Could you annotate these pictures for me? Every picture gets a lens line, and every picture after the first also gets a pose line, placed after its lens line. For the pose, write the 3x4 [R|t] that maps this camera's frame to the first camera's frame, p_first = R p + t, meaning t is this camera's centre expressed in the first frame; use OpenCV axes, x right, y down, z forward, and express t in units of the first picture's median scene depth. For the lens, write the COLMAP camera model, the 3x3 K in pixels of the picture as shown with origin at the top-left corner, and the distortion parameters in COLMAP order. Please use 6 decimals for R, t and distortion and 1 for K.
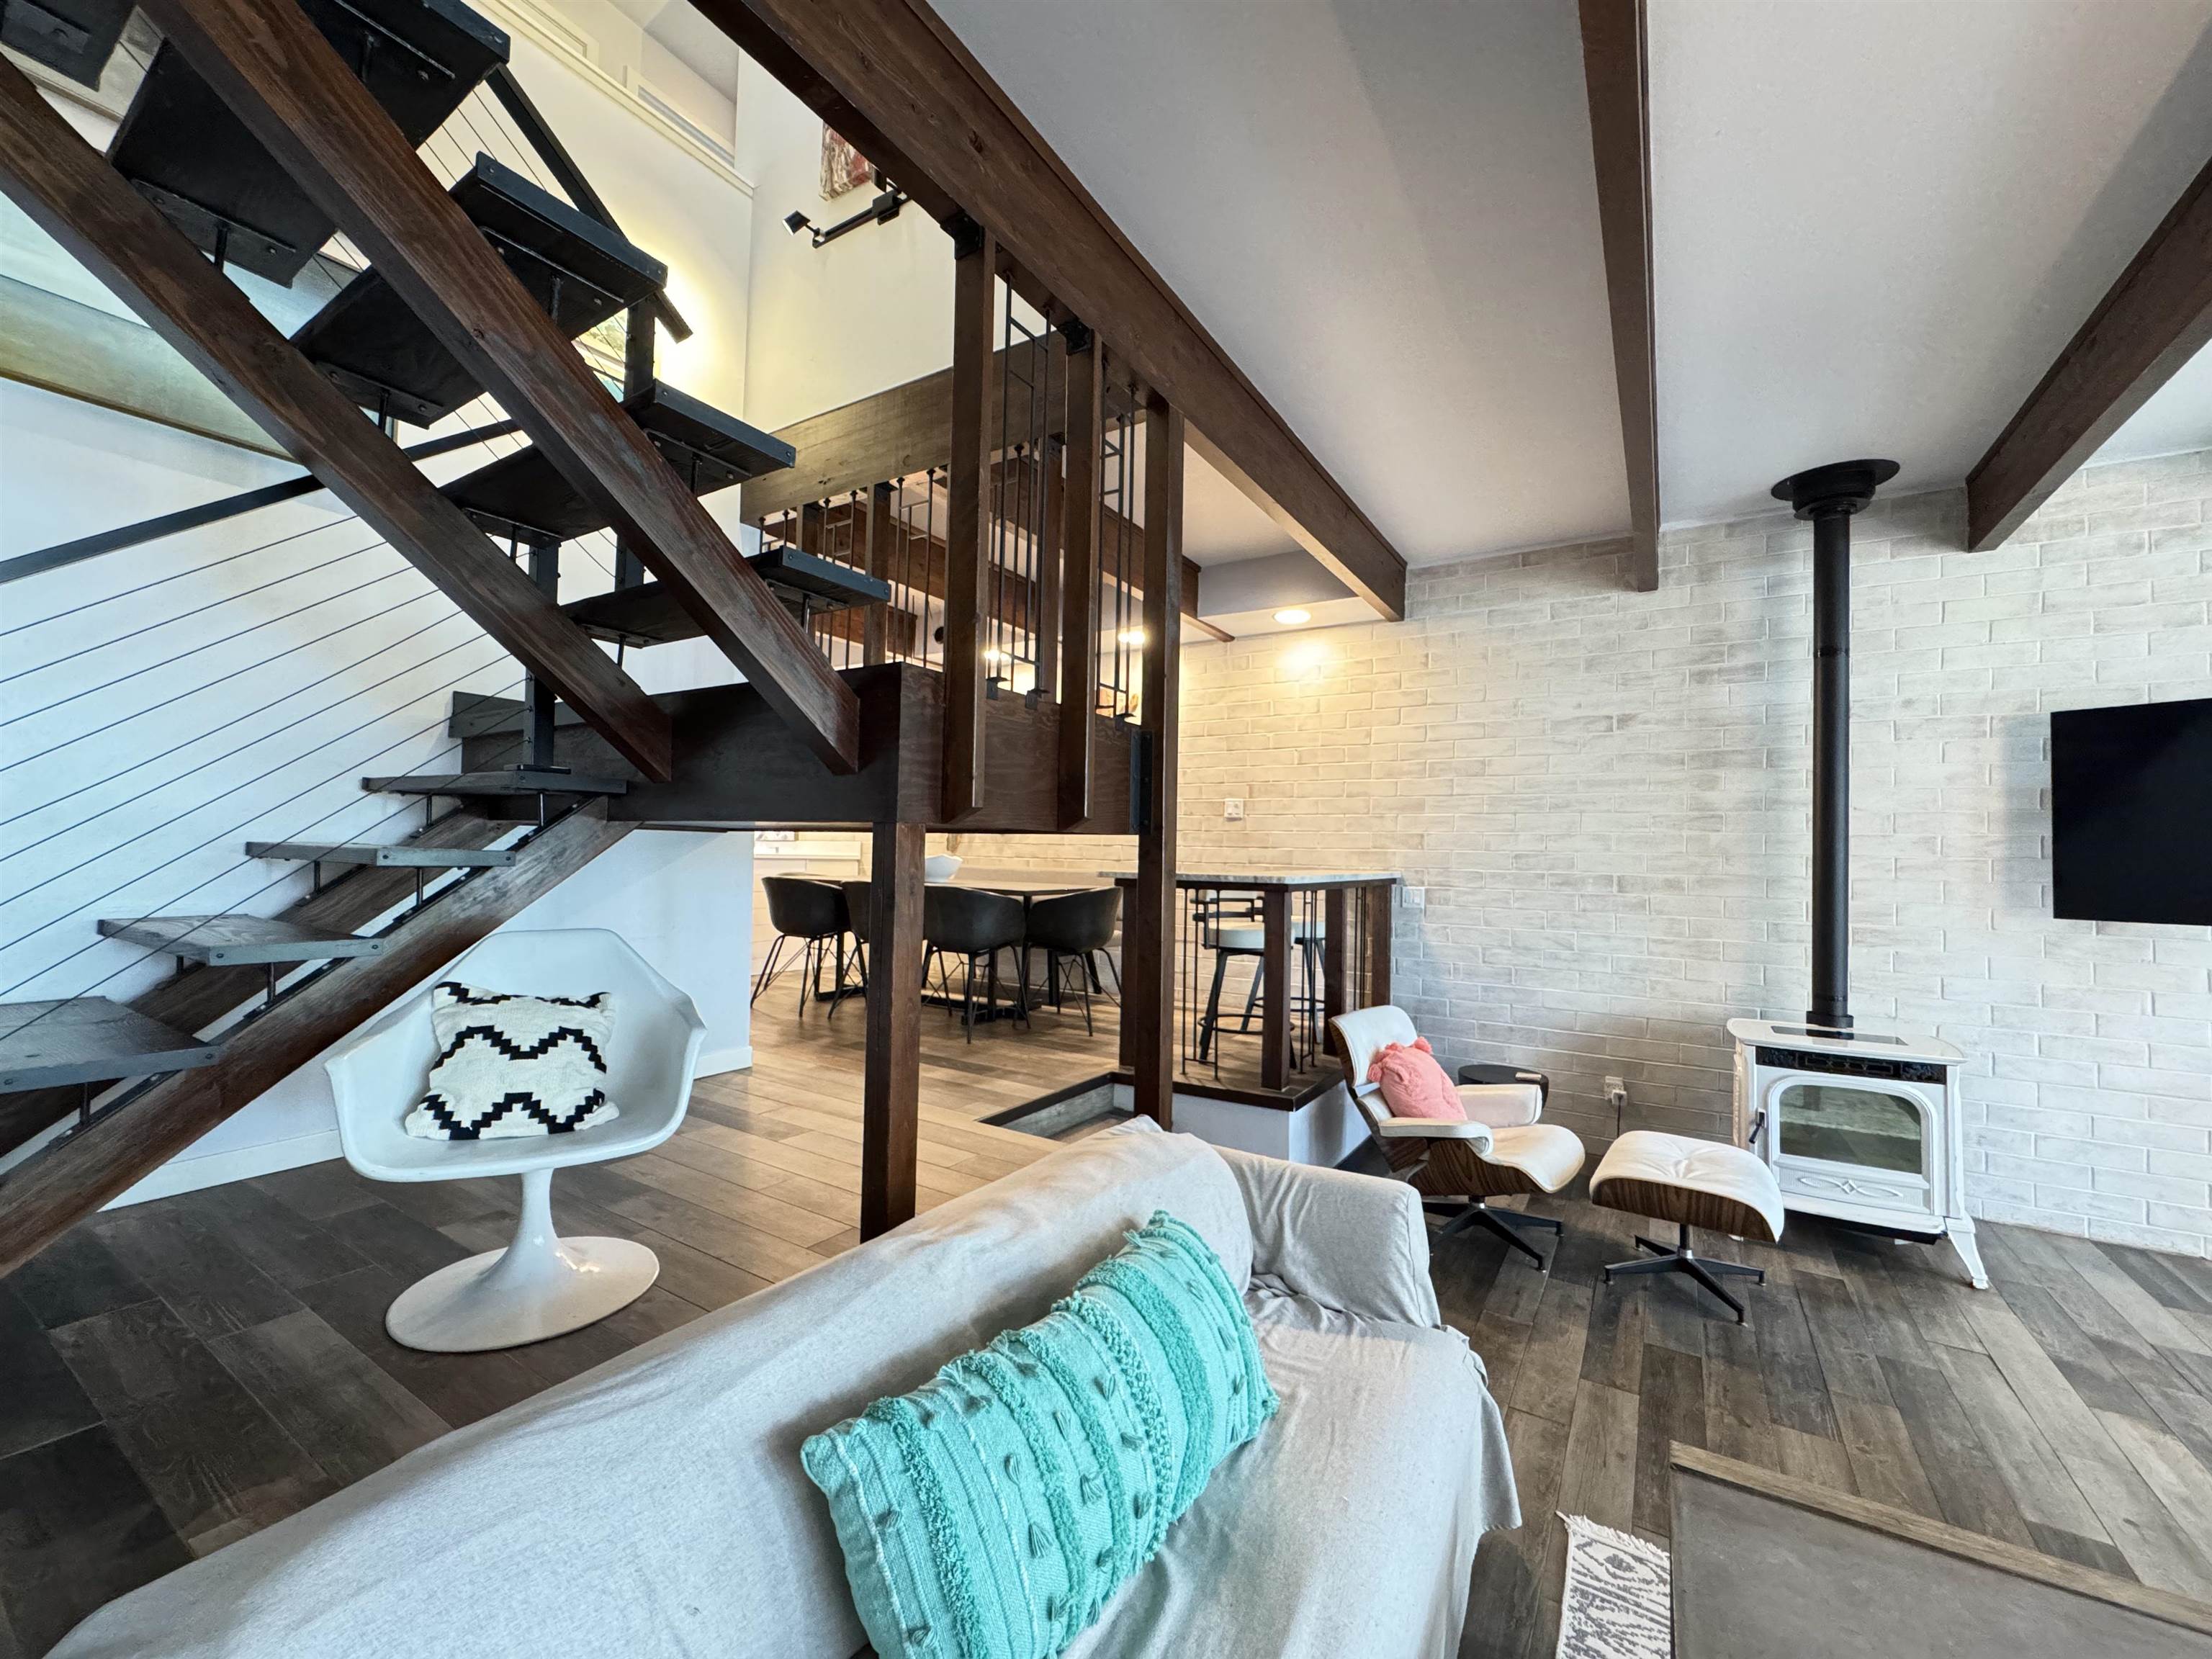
lens RADIAL K [[883.6, 0, 1110.4], [0, 883.6, 829.7], [0, 0, 1]] dist [-0.002793, 0.000787]
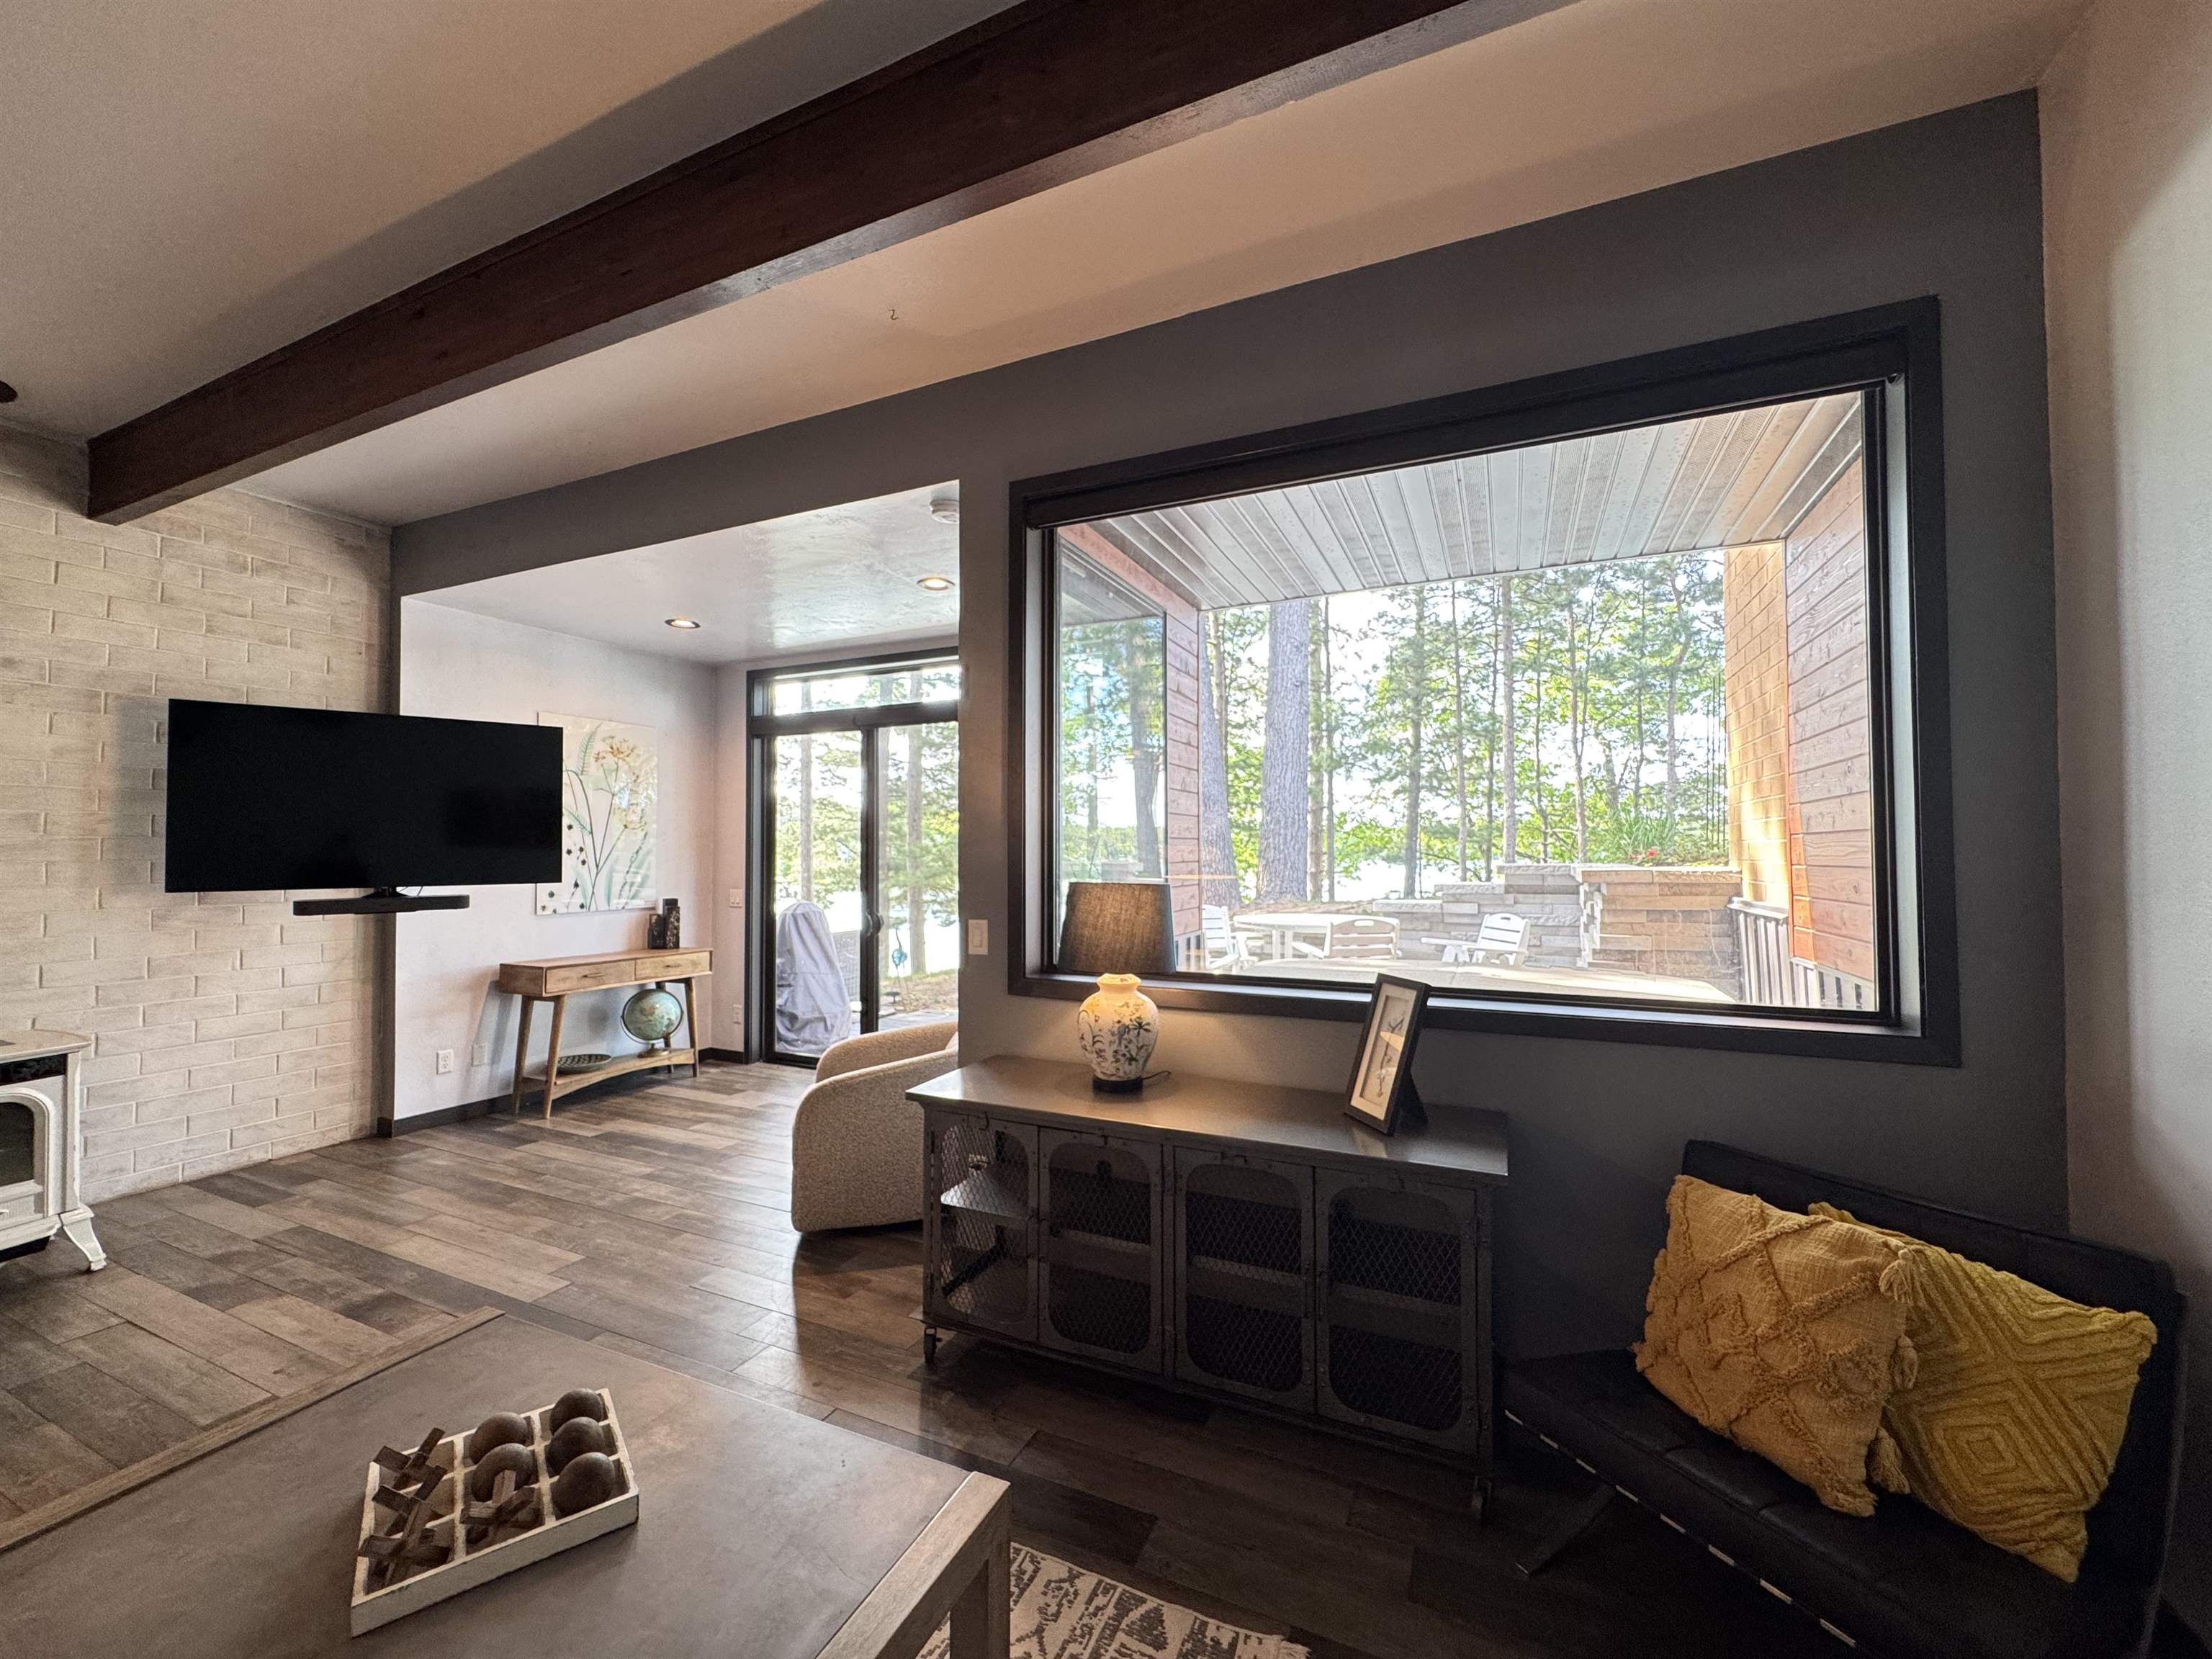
lens RADIAL K [[883.6, 0, 1094.4], [0, 883.6, 827.0], [0, 0, 1]] dist [-0.002793, 0.000787]
pose [[-0.123567, 0.005375, 0.992322, -0.118862], [-0.029234, 0.999532, -0.009055, -0.001601], [-0.991906, -0.030128, -0.123352, 0.020091]]
